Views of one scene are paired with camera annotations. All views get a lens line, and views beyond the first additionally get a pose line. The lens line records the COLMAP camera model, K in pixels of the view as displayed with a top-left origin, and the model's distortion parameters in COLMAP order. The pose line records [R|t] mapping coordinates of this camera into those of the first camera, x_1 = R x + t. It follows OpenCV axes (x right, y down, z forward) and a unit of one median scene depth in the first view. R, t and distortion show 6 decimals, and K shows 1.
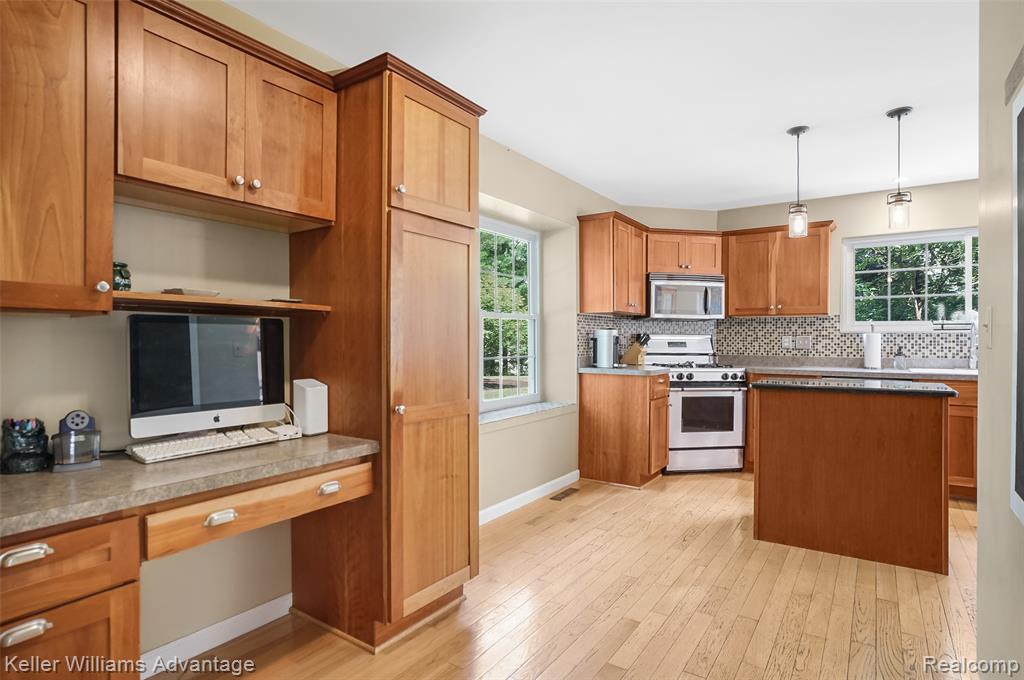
lens RADIAL K [[541.1, 0, 512.0], [0, 541.1, 340.0], [0, 0, 1]] dist [0.001087, 0.001022]
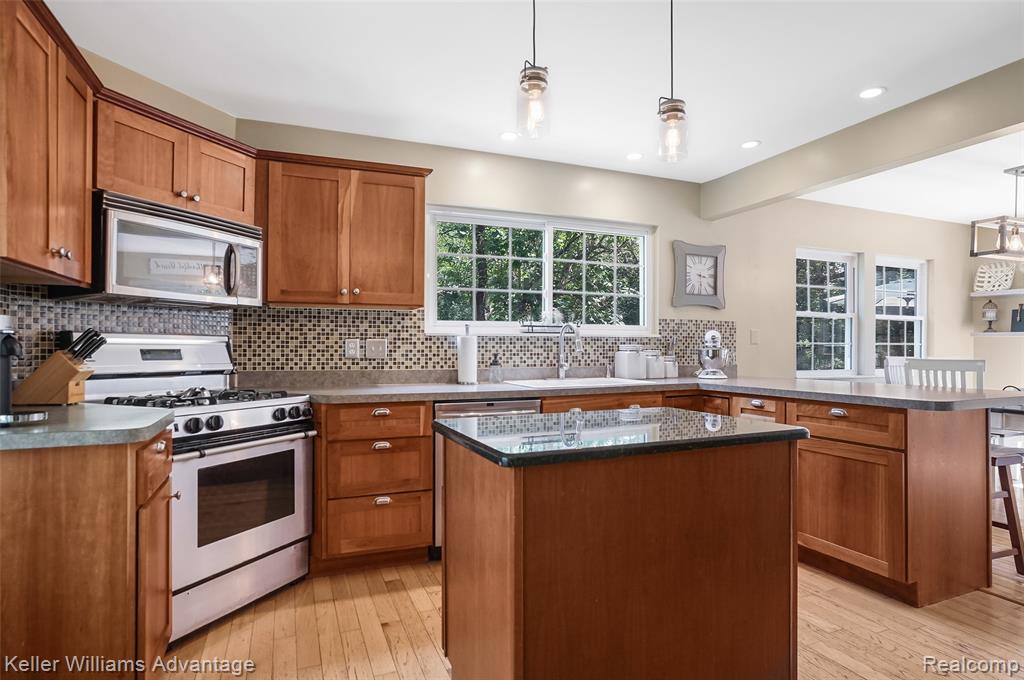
lens RADIAL K [[541.1, 0, 512.0], [0, 541.1, 340.0], [0, 0, 1]] dist [0.001087, 0.001022]
pose [[0.543753, 0.007831, 0.839209, 0.072279], [0.001564, 0.999945, -0.010344, 0.000779], [-0.839244, 0.006938, 0.543711, 0.510567]]
